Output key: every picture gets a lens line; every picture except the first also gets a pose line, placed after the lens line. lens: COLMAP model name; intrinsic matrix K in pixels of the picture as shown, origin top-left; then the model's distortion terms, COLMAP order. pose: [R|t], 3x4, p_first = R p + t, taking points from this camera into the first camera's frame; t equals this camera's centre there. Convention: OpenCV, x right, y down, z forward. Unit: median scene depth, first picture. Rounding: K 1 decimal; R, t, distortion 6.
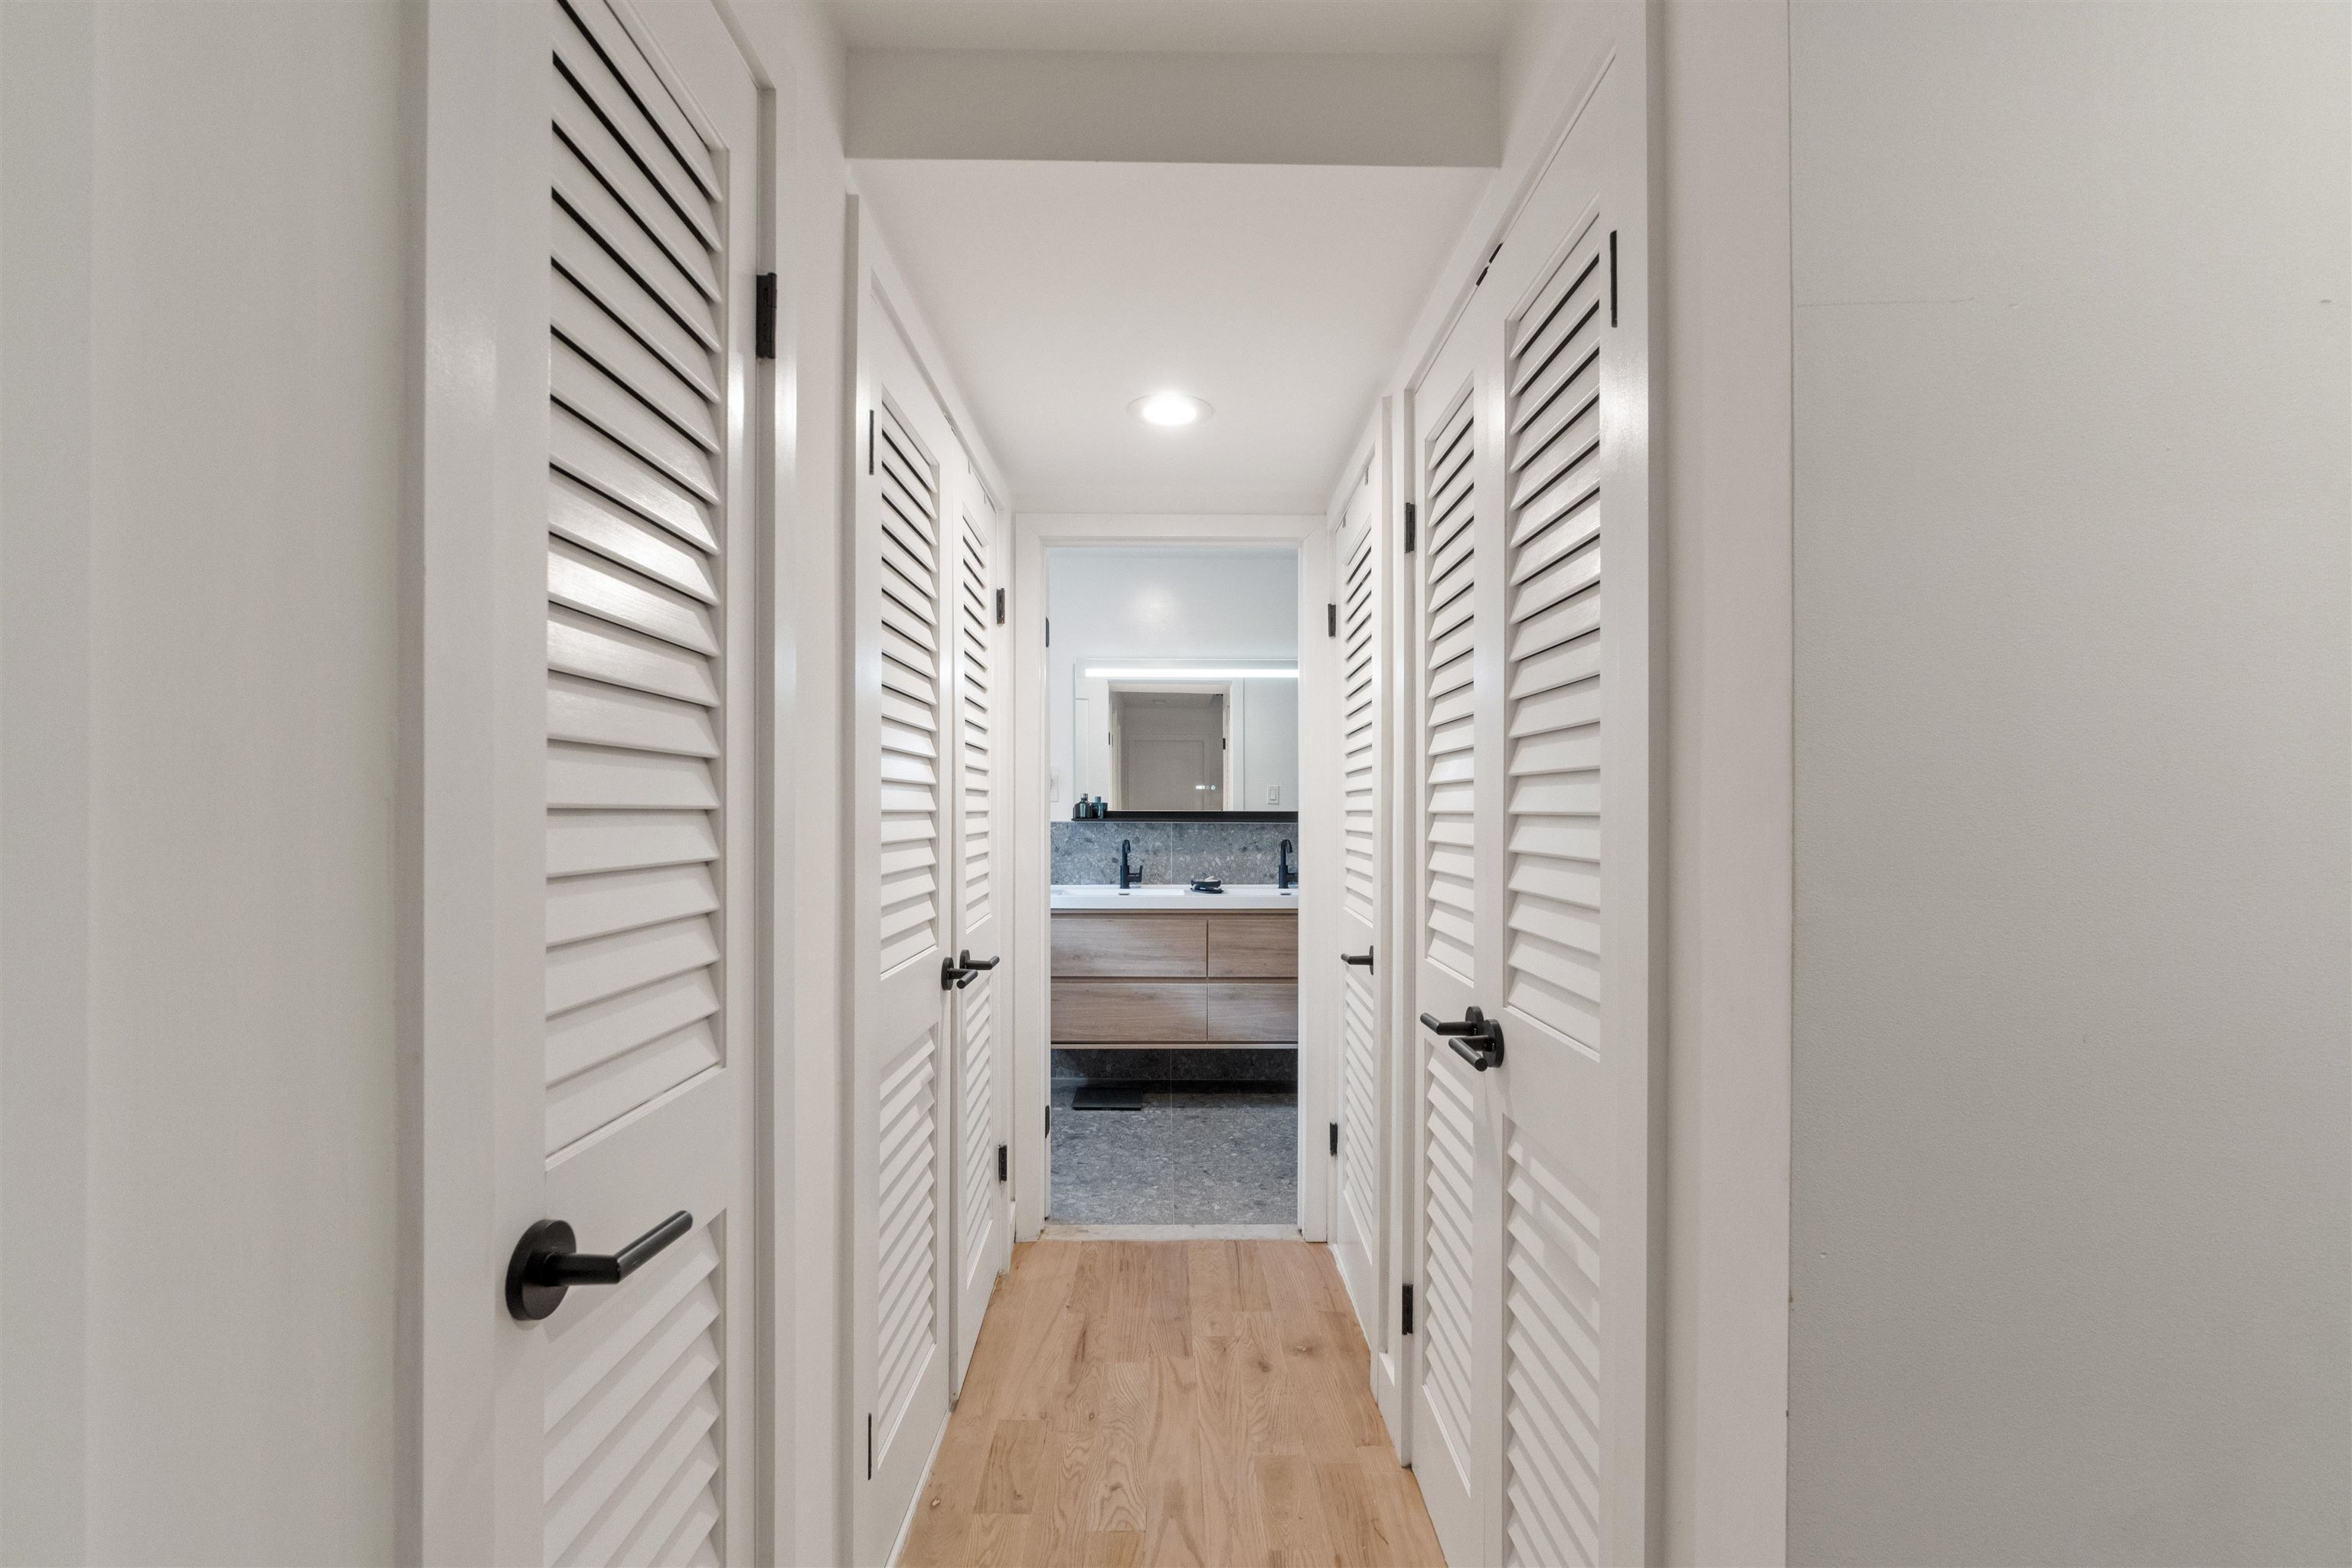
lens RADIAL K [[1020.7, 0, 1175.5], [0, 1020.7, 802.5], [0, 0, 1]] dist [-0.006330, 0.002468]
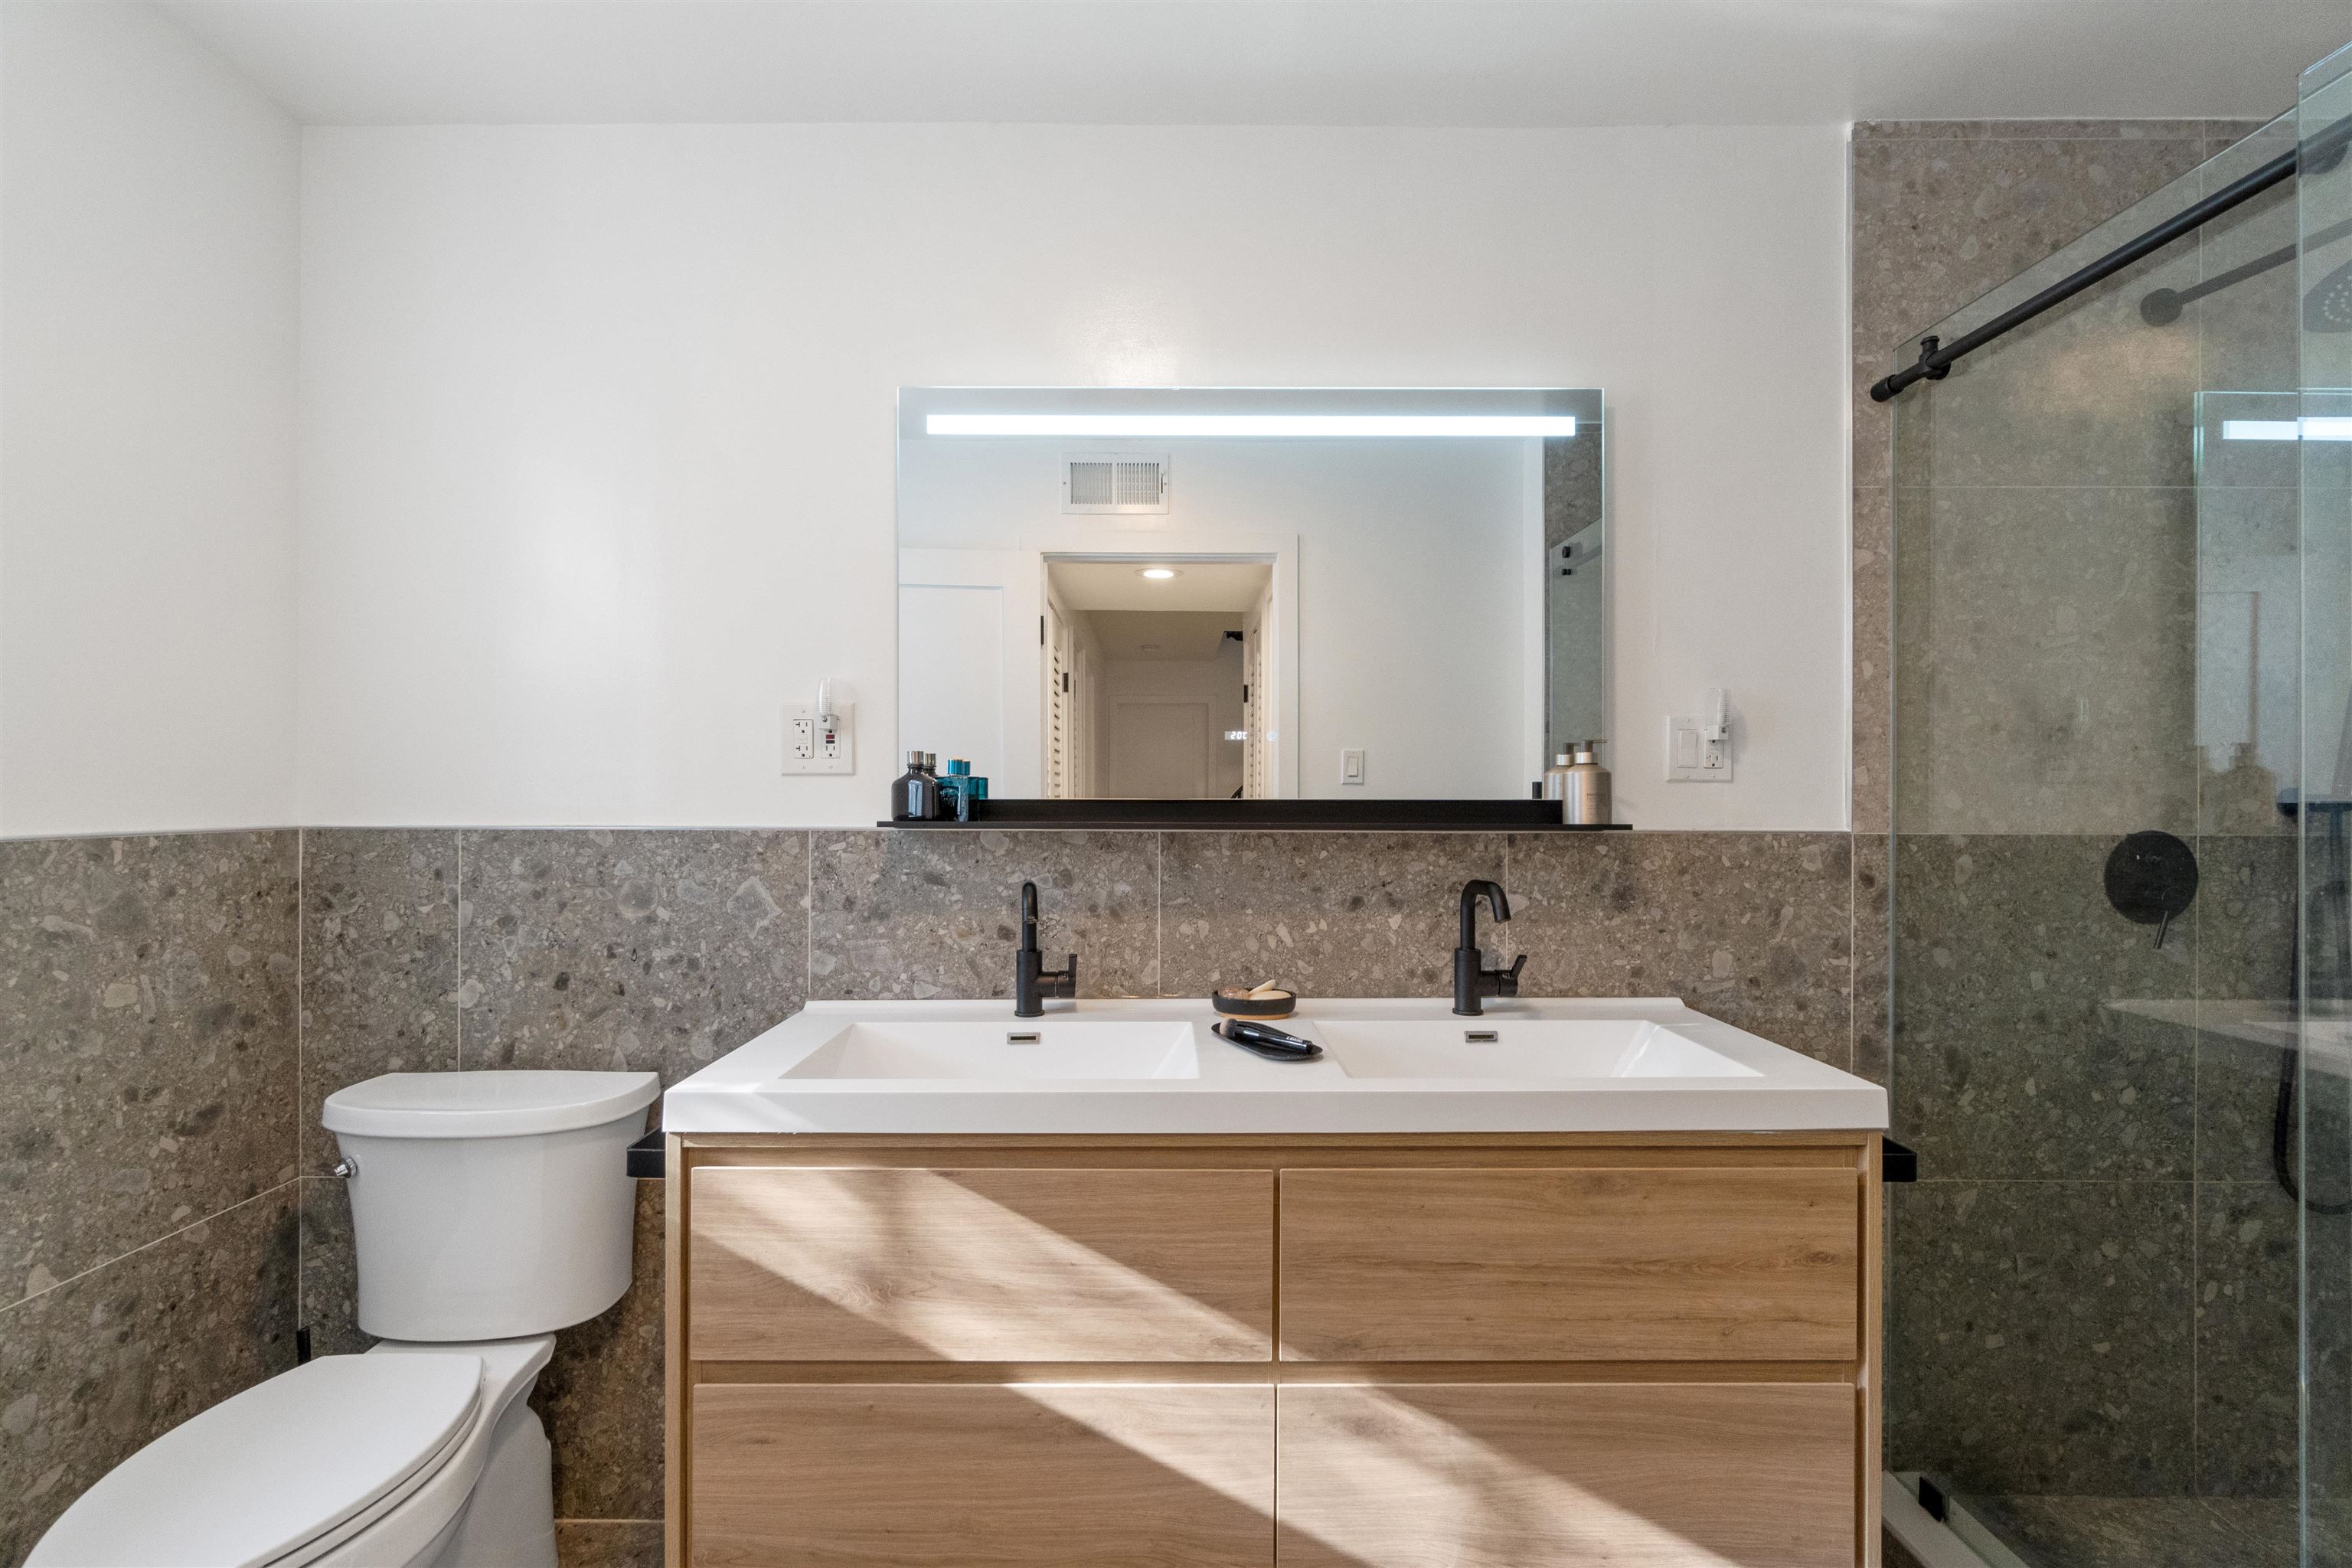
lens RADIAL K [[1020.7, 0, 1189.9], [0, 1020.7, 789.8], [0, 0, 1]] dist [-0.006330, 0.002468]
pose [[0.999884, 0.001271, 0.015182, 0.001545], [-0.001353, 0.999984, 0.005434, 0.002865], [-0.015174, -0.005454, 0.999870, 0.633157]]
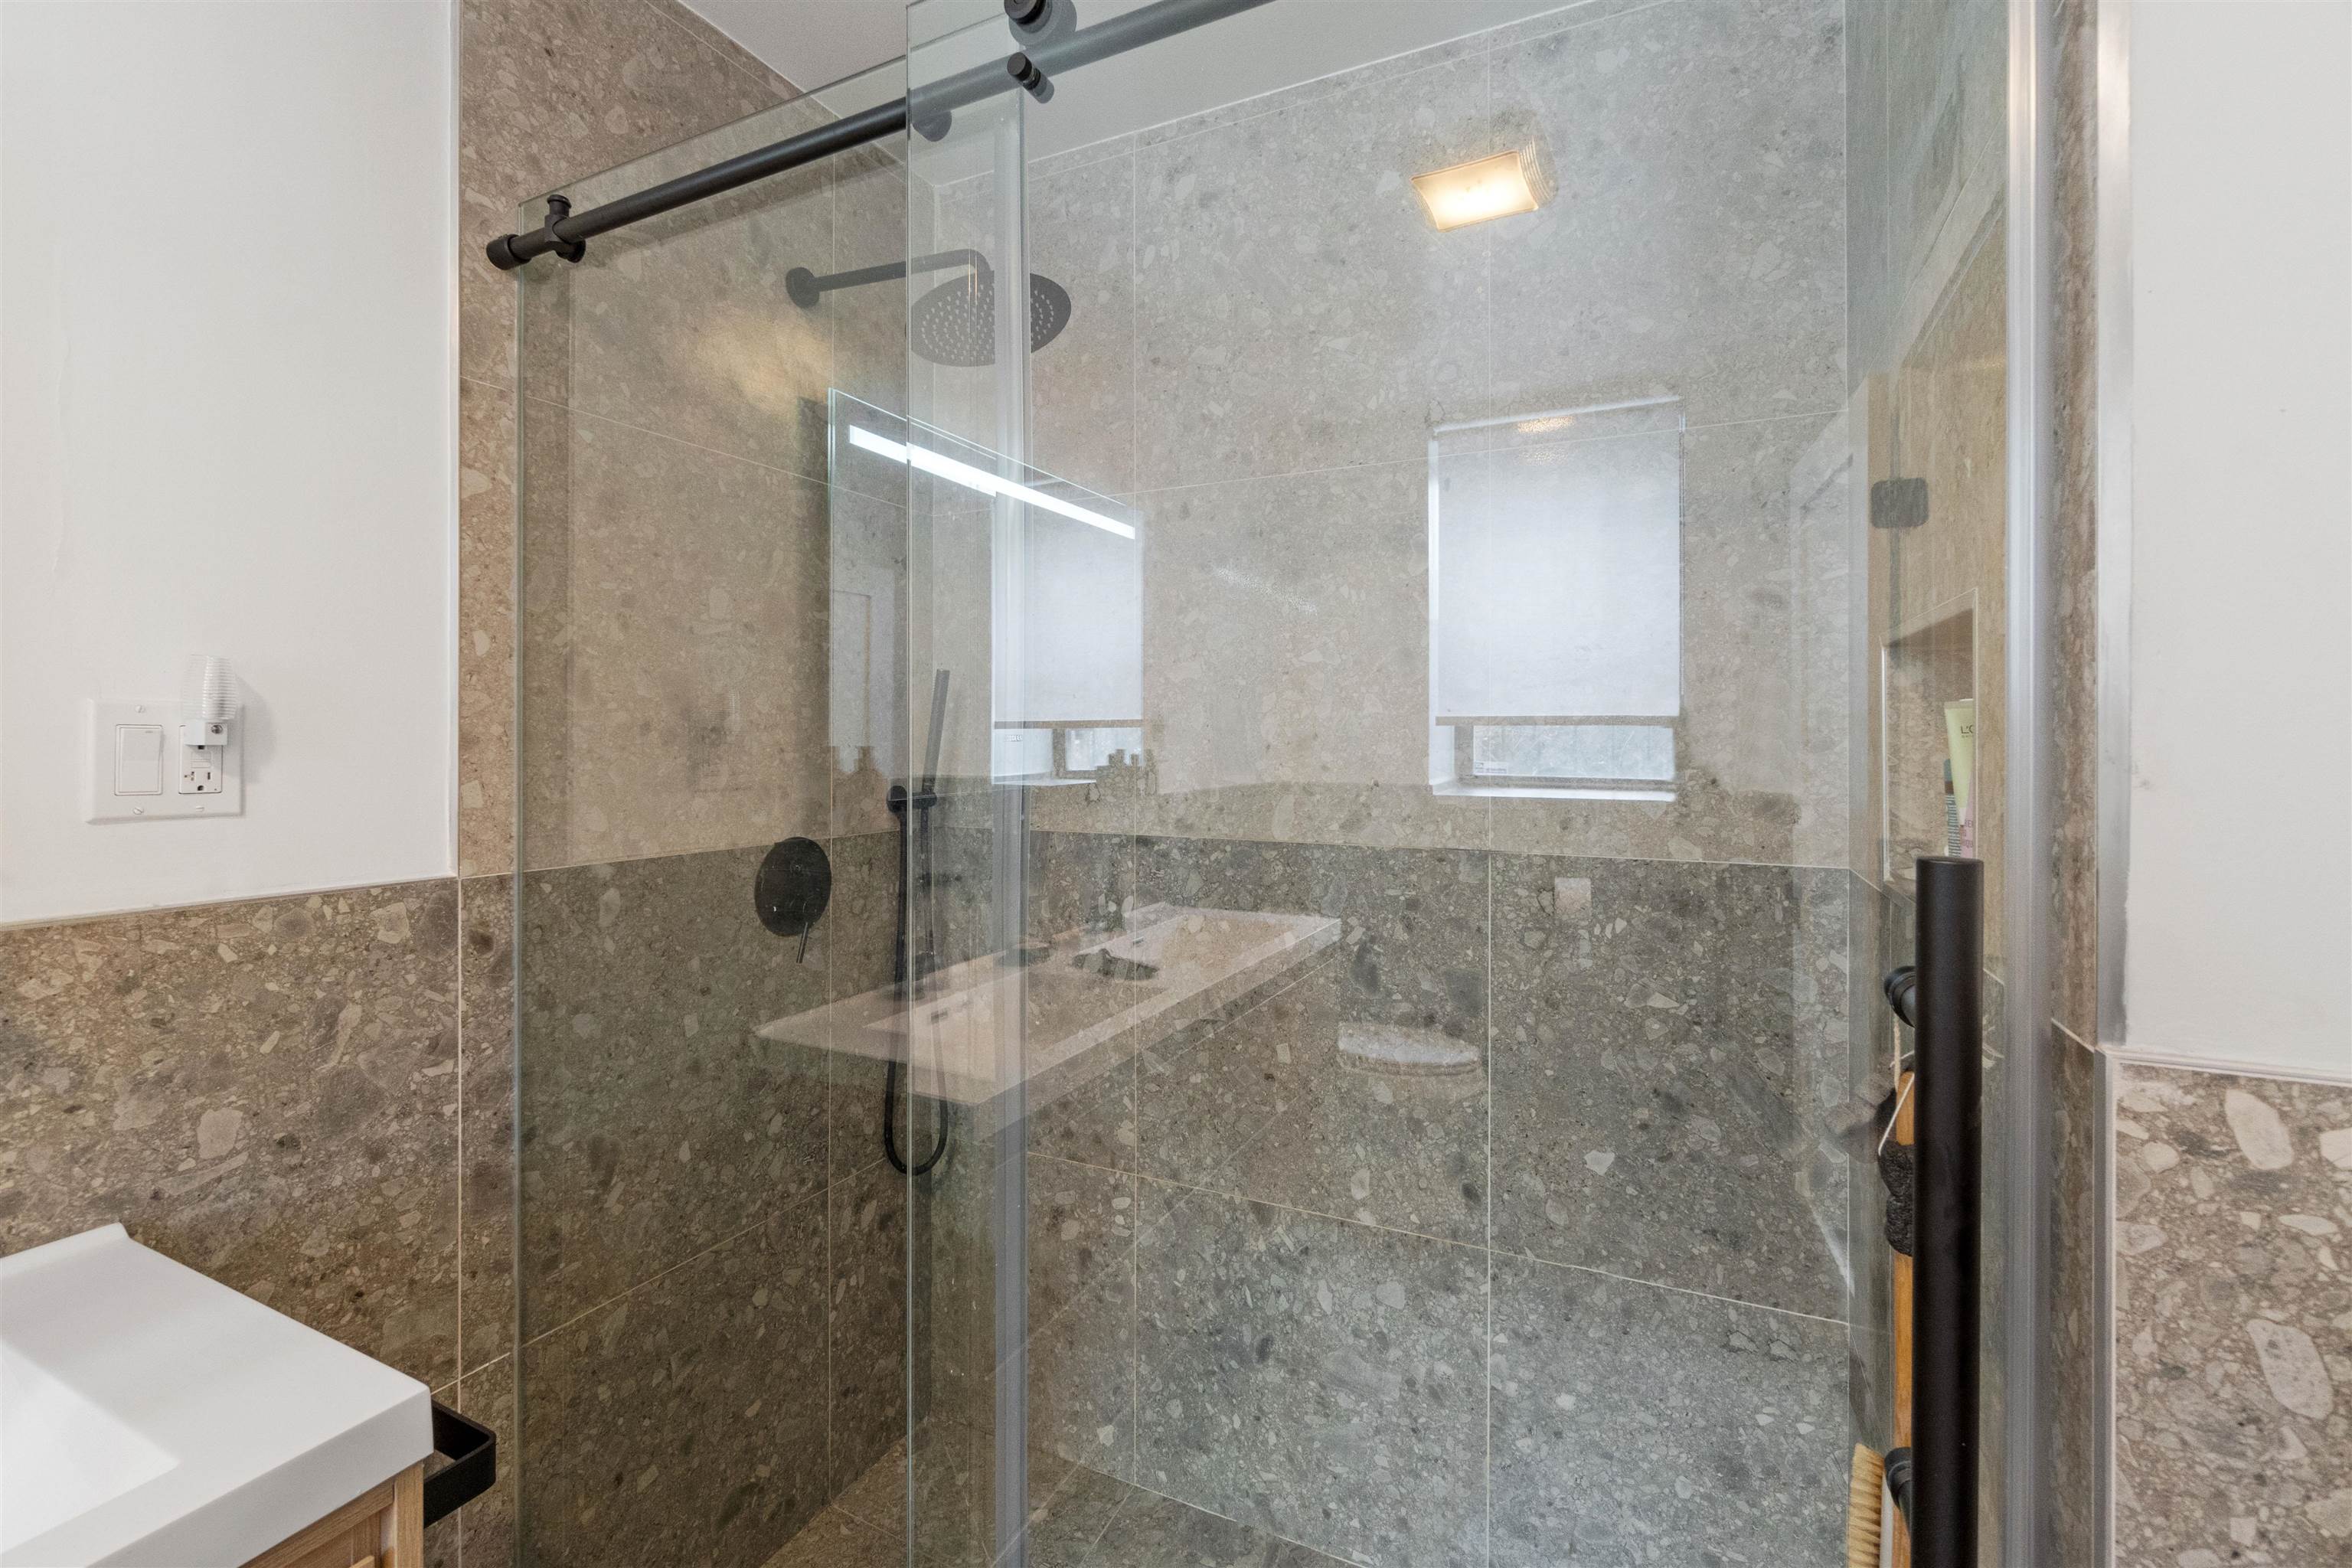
lens RADIAL K [[1020.7, 0, 1144.5], [0, 1020.7, 742.8], [0, 0, 1]] dist [-0.006330, 0.002468]
pose [[0.456580, -0.002353, 0.889679, 0.099980], [-0.006995, 0.999956, 0.006235, -0.016661], [-0.889655, -0.009070, 0.456543, 0.730801]]
